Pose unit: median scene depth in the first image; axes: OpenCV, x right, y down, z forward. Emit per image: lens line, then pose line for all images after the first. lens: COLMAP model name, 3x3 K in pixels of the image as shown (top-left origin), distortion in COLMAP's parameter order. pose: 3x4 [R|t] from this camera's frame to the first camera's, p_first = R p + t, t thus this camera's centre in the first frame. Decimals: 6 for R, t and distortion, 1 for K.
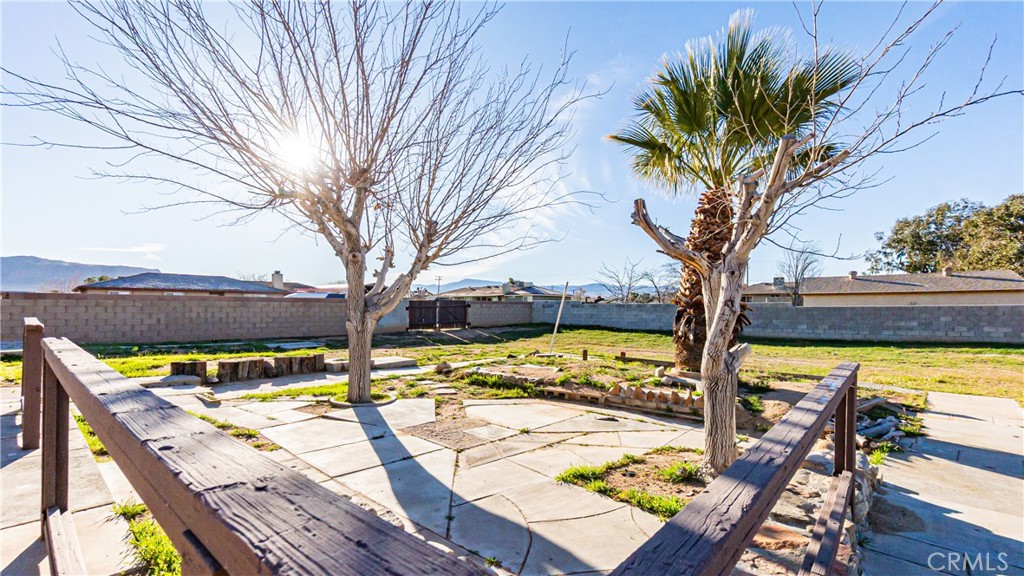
lens RADIAL K [[452.6, 0, 510.8], [0, 452.6, 312.0], [0, 0, 1]] dist [-0.007419, 0.000578]
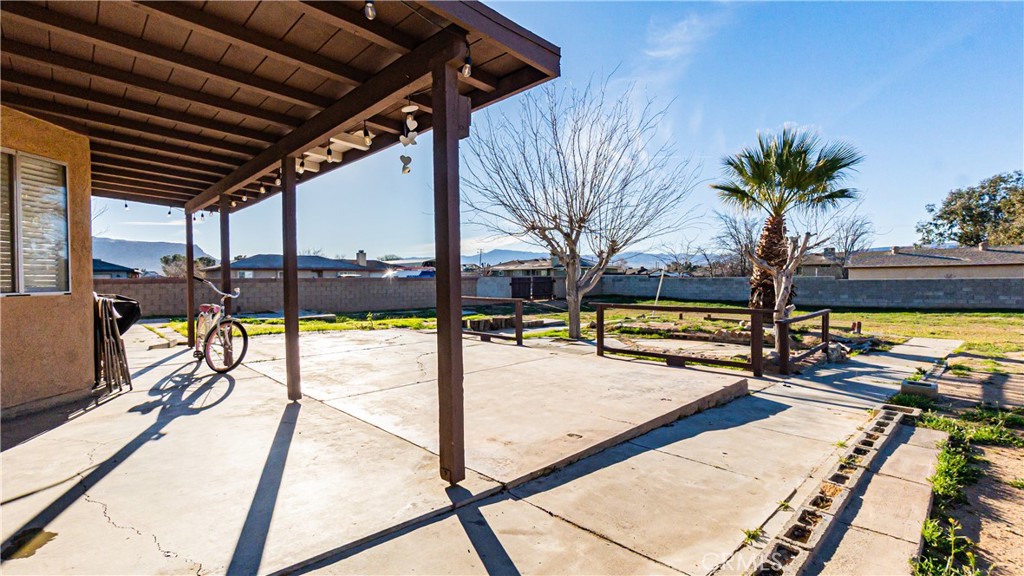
lens RADIAL K [[471.9, 0, 503.8], [0, 471.9, 289.9], [0, 0, 1]] dist [-0.004886, 0.000814]
pose [[0.997119, -0.008162, -0.075409, -0.158851], [0.009275, 0.999853, 0.014418, -0.011224], [0.075280, -0.015076, 0.997048, -0.310788]]
